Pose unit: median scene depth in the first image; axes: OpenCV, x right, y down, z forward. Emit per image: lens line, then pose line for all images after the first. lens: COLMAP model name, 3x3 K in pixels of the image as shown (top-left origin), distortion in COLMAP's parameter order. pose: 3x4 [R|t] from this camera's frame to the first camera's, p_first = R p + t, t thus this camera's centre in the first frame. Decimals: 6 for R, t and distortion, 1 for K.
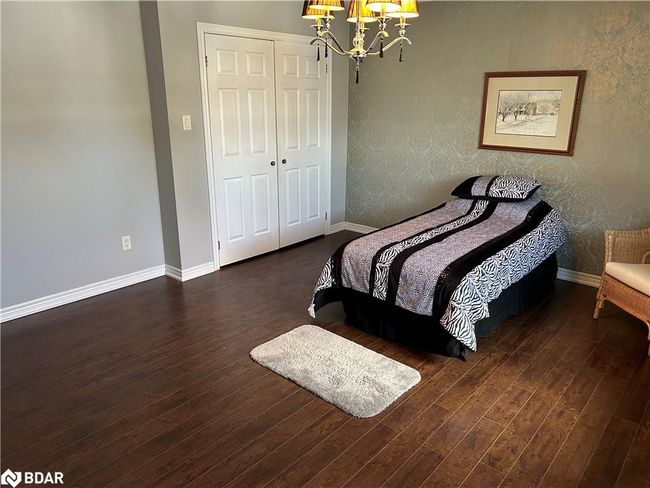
lens RADIAL K [[490.8, 0, 325.0], [0, 490.8, 244.0], [0, 0, 1]] dist [0.055548, -0.074906]
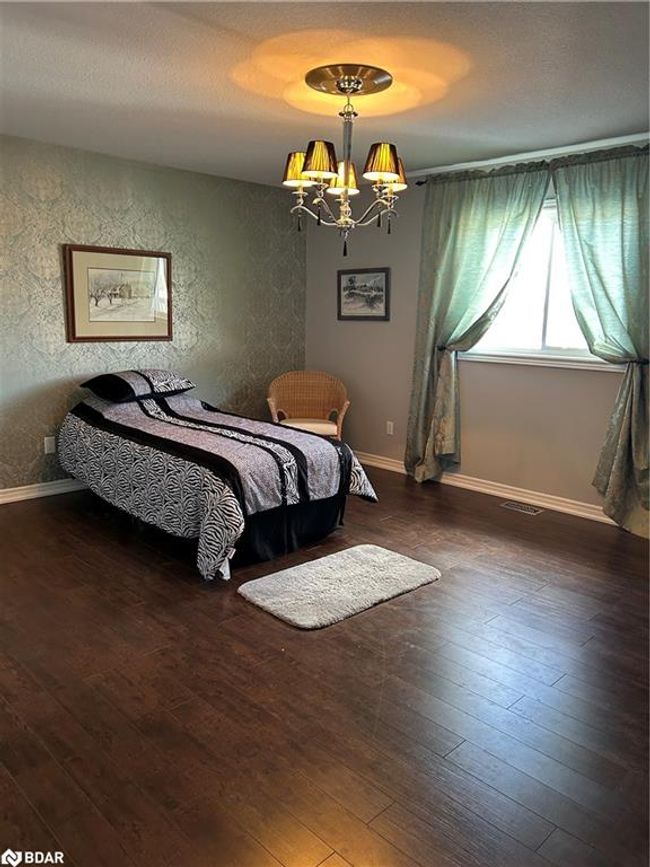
lens RADIAL K [[654.7, 0, 325.0], [0, 654.7, 433.5], [0, 0, 1]] dist [0.055548, -0.074906]
pose [[0.066884, -0.194608, 0.978598, -0.847605], [0.272351, 0.947109, 0.169731, -0.158575], [-0.959871, 0.255170, 0.116348, 0.682995]]
